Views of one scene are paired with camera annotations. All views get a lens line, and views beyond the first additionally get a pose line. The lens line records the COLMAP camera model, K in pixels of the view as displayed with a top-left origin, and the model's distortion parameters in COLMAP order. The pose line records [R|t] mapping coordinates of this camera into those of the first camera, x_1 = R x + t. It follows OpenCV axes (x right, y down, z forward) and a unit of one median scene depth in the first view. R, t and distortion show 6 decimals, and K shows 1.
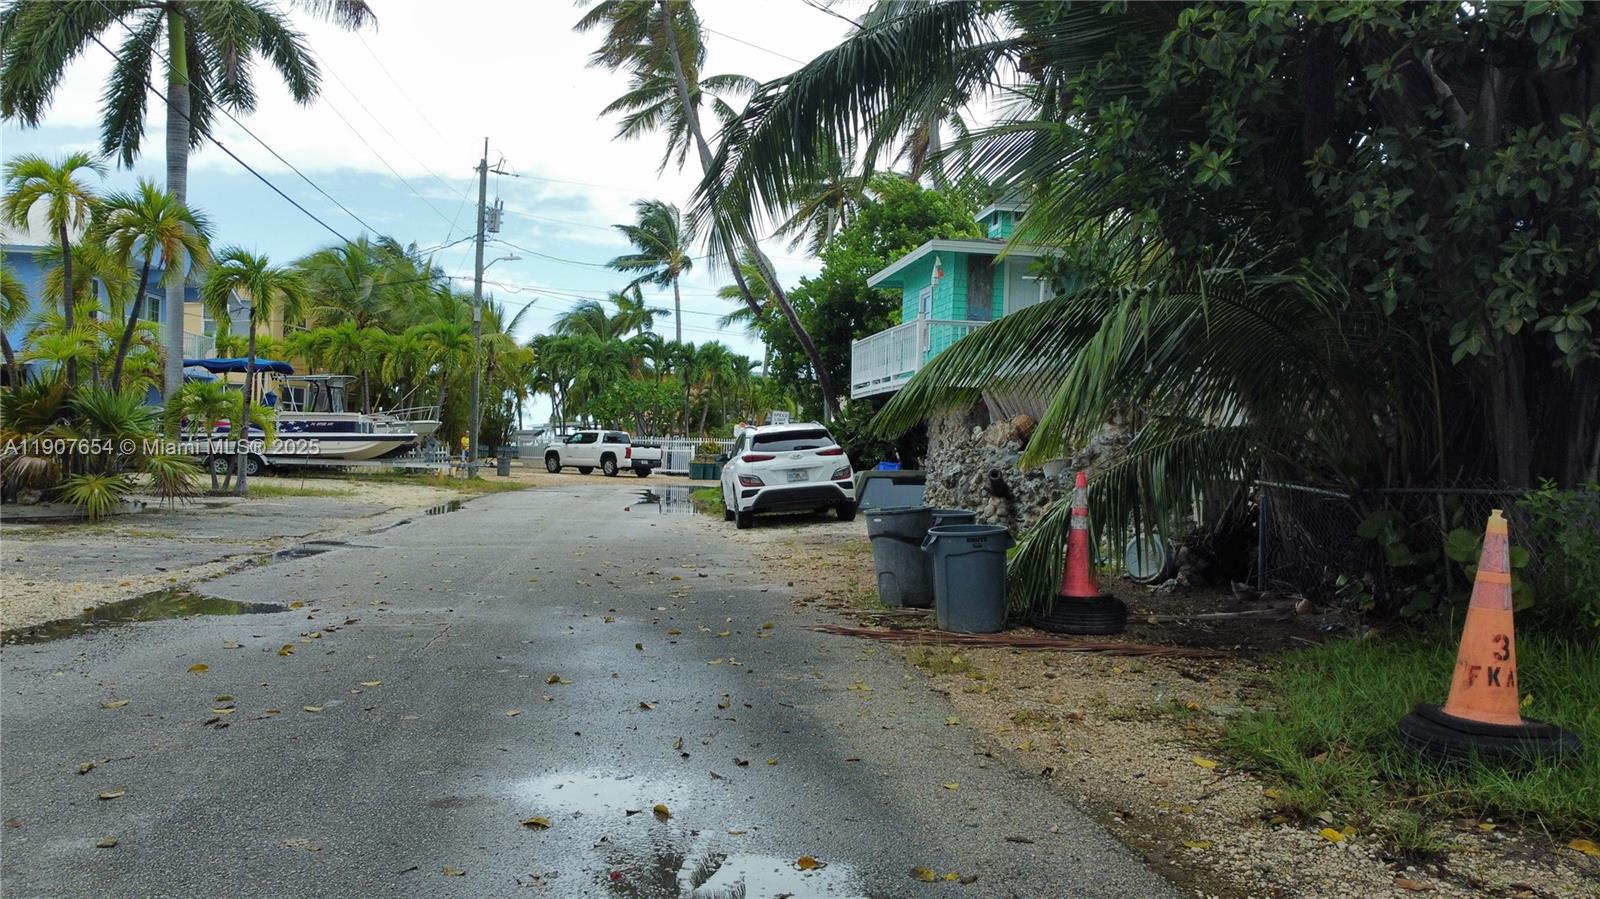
lens RADIAL K [[1208.0, 0, 800.0], [0, 1208.0, 449.5], [0, 0, 1]] dist [-0.002602, -0.002226]
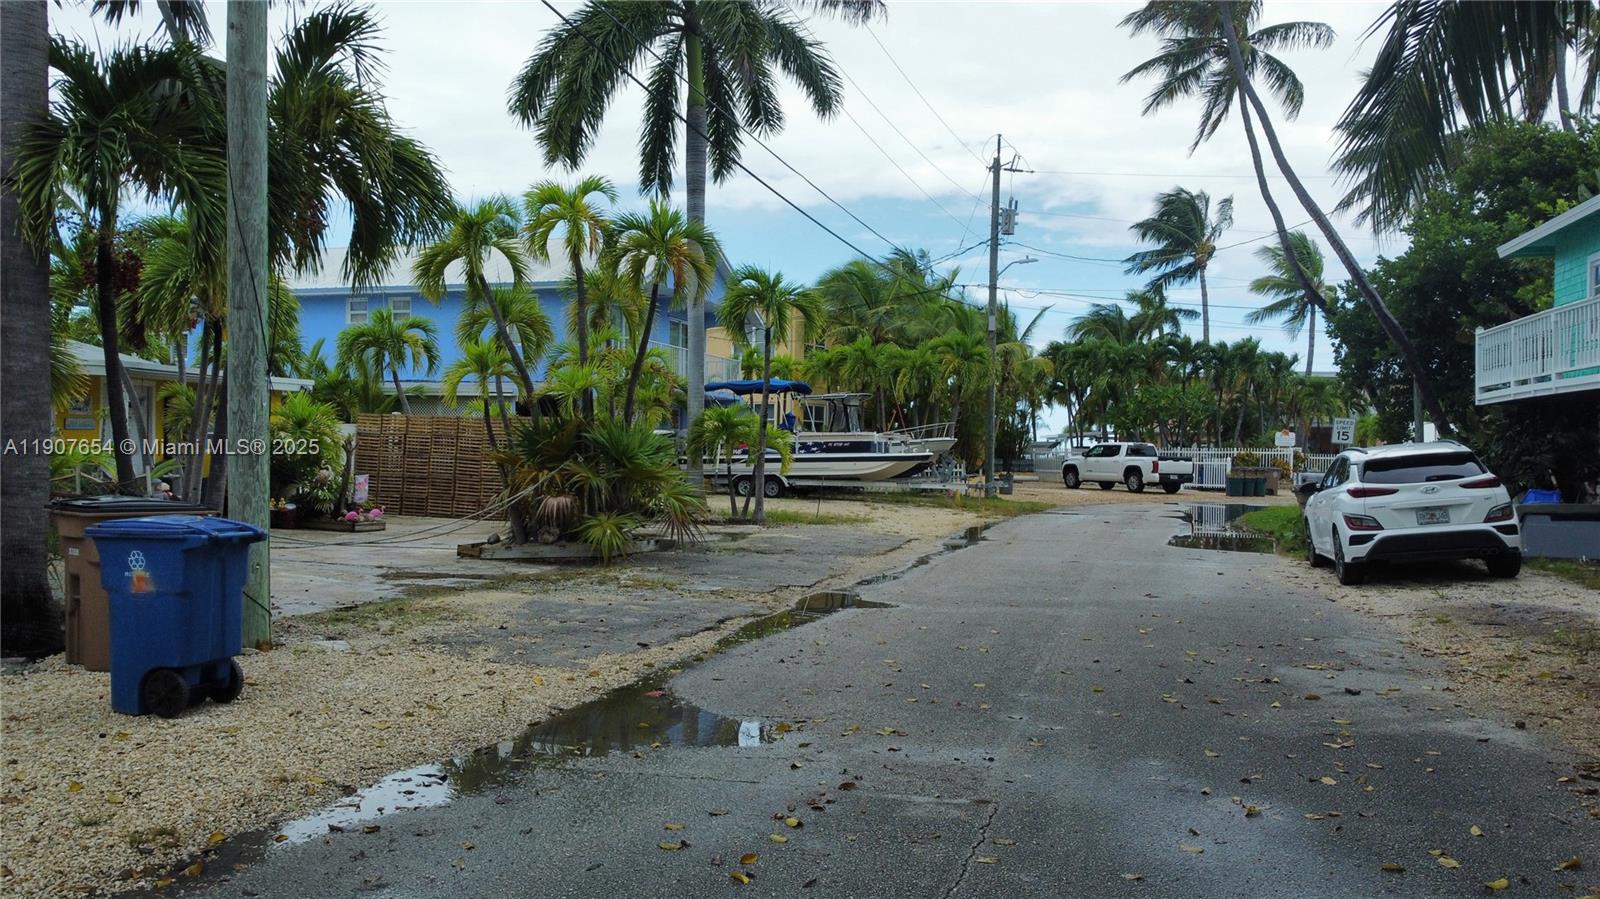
lens RADIAL K [[1208.0, 0, 800.0], [0, 1208.0, 449.5], [0, 0, 1]] dist [-0.002602, -0.002226]
pose [[0.914959, -0.013300, -0.403328, -0.043606], [0.011091, 0.999908, -0.007812, -0.013209], [0.403394, 0.002674, 0.915022, 0.132293]]
